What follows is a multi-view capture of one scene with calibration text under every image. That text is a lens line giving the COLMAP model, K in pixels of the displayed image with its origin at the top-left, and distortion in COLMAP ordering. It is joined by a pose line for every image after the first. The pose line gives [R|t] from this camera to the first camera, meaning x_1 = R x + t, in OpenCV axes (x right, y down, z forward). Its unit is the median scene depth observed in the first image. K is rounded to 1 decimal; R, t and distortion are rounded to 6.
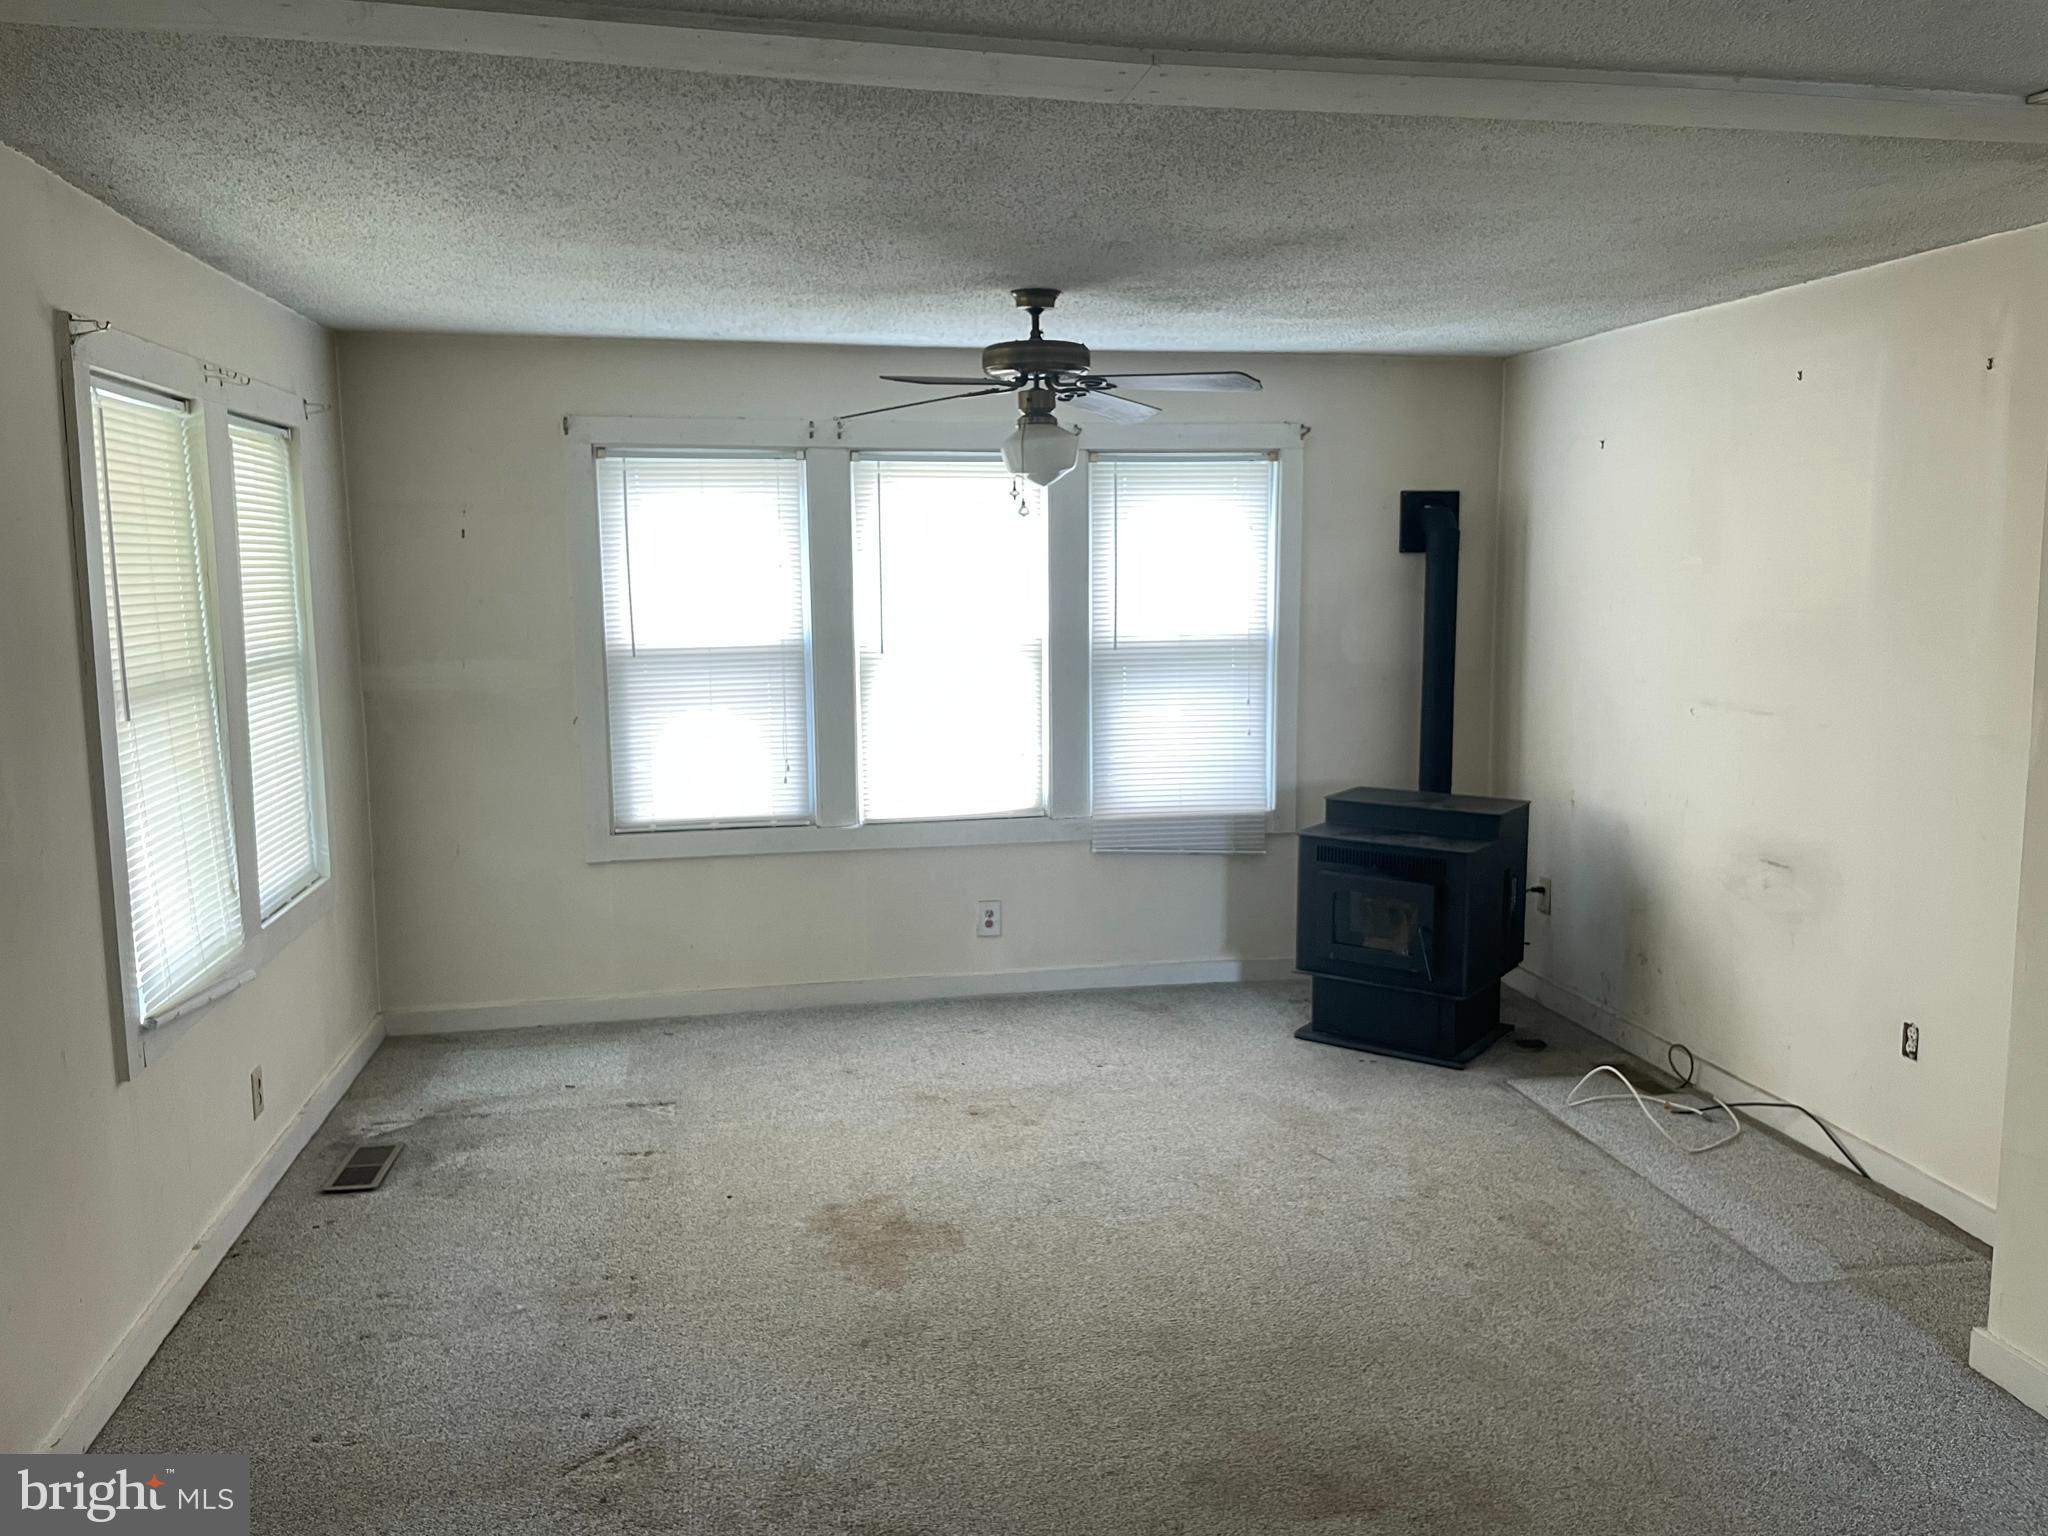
lens RADIAL K [[1575.4, 0, 1020.4], [0, 1575.4, 765.9], [0, 0, 1]] dist [0.084924, -0.119125]
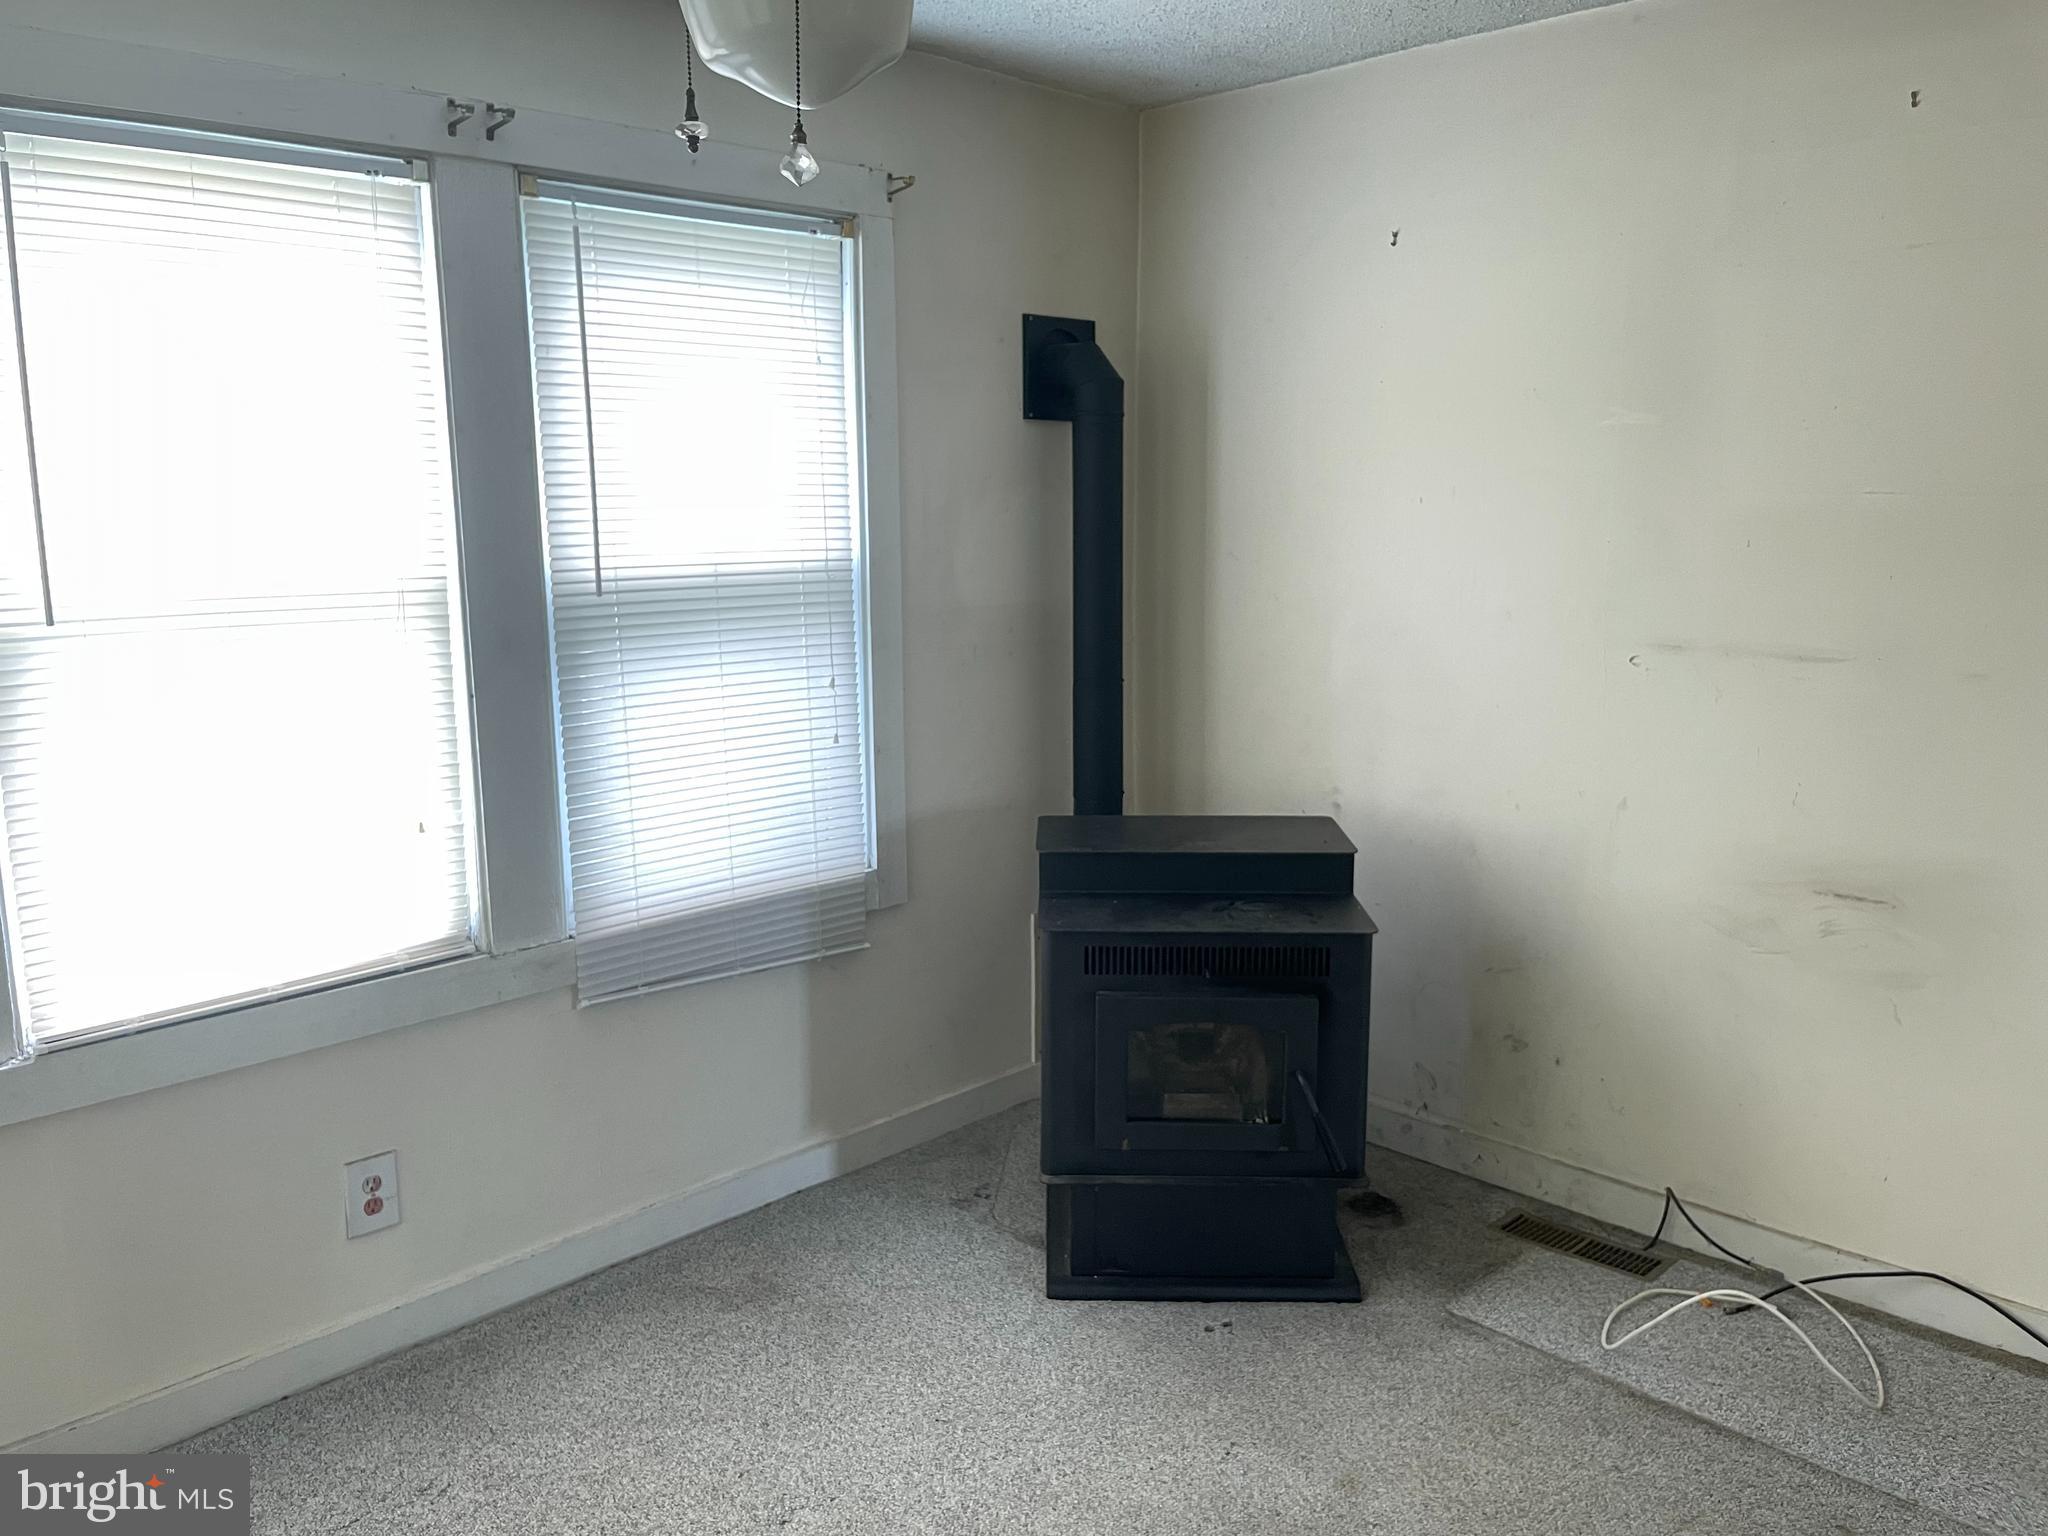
lens RADIAL K [[1575.4, 0, 1037.6], [0, 1575.4, 768.1], [0, 0, 1]] dist [0.084924, -0.119125]
pose [[0.822646, -0.097100, 0.560201, -0.110441], [0.073501, 0.995203, 0.064563, -0.042427], [-0.563782, -0.011937, 0.825837, 0.519745]]
